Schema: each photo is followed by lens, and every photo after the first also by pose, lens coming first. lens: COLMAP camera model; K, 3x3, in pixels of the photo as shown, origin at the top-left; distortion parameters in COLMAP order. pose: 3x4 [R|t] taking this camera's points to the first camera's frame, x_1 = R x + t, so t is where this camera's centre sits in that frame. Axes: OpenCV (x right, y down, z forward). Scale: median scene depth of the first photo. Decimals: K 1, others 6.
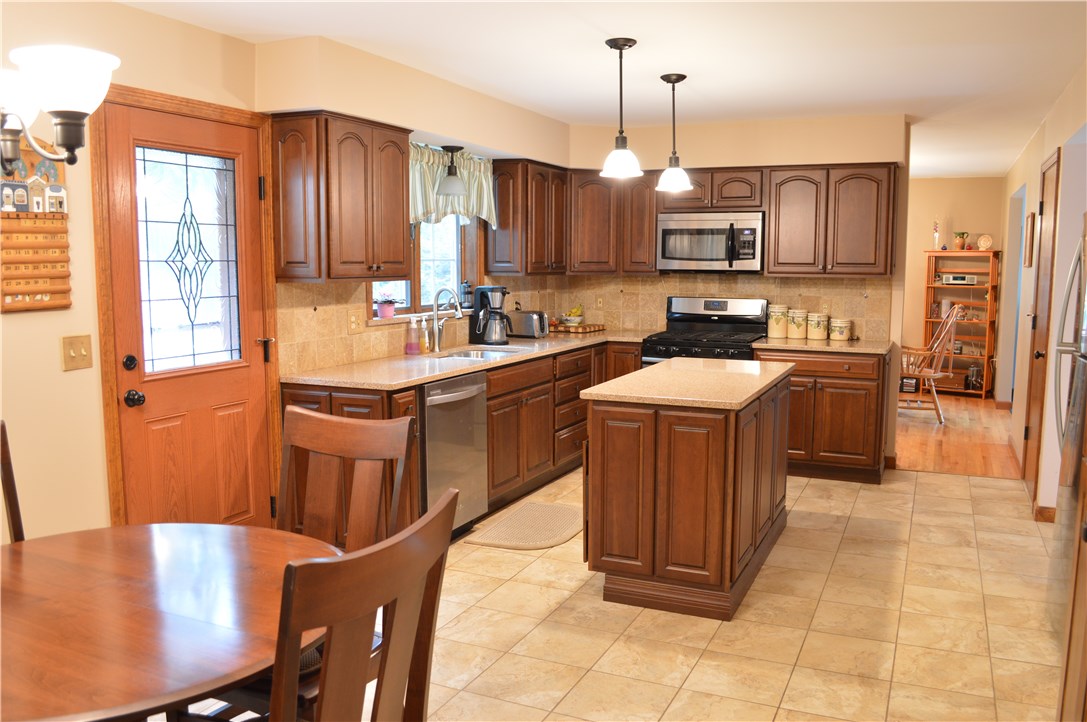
lens RADIAL K [[870.6, 0, 551.4], [0, 870.6, 359.2], [0, 0, 1]] dist [-0.074147, 0.006060]
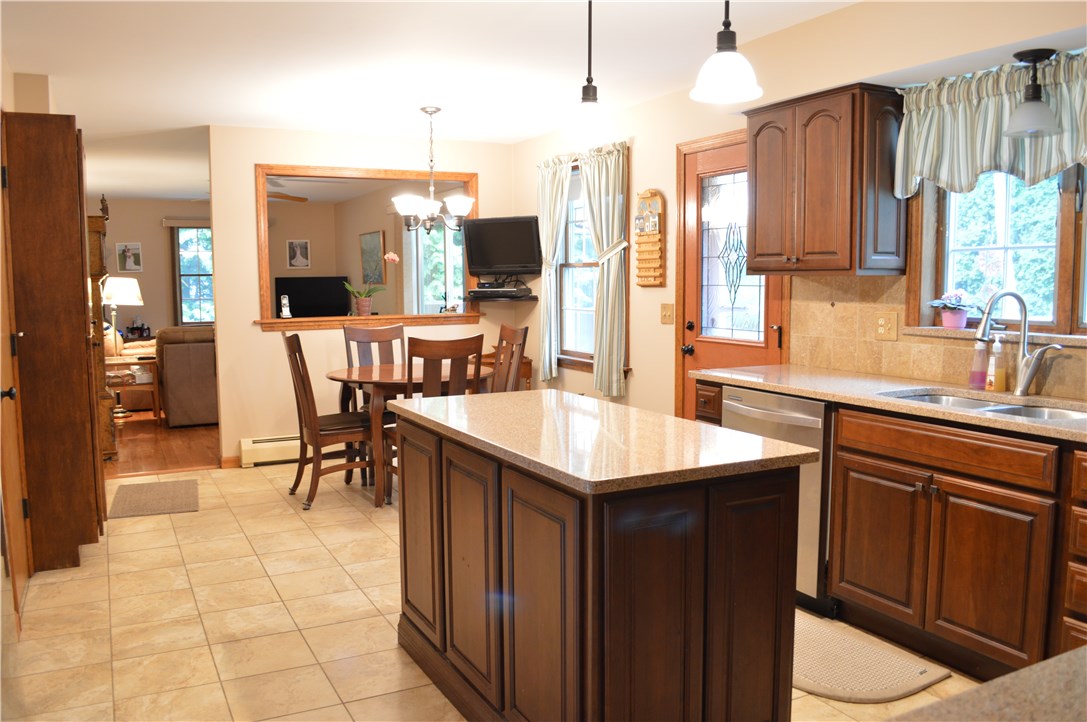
lens RADIAL K [[870.6, 0, 547.4], [0, 870.6, 361.8], [0, 0, 1]] dist [-0.074147, 0.006060]
pose [[-0.618423, 0.076614, -0.782102, 0.799158], [-0.084002, 0.983089, 0.162724, -0.149962], [0.781343, 0.166330, -0.601529, 1.618962]]
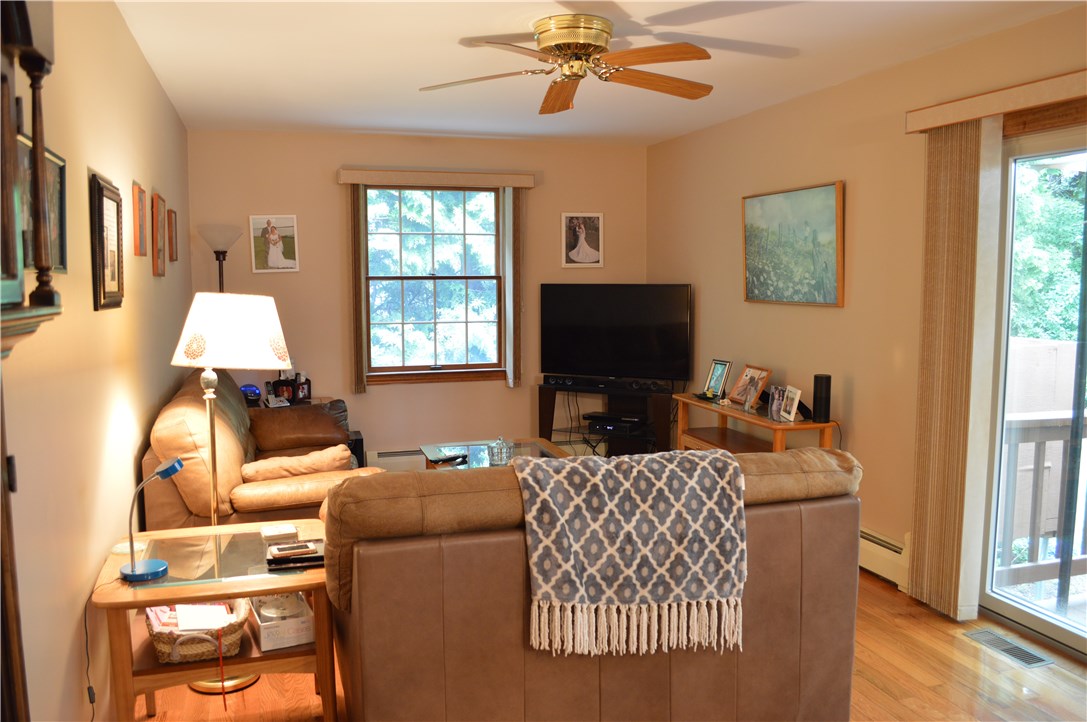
lens RADIAL K [[870.6, 0, 545.9], [0, 870.6, 361.1], [0, 0, 1]] dist [-0.074147, 0.006060]
pose [[-0.744326, 0.063873, -0.664754, 0.582713], [-0.076009, 0.980844, 0.179352, -0.110501], [0.663476, 0.184024, -0.725213, 1.198775]]
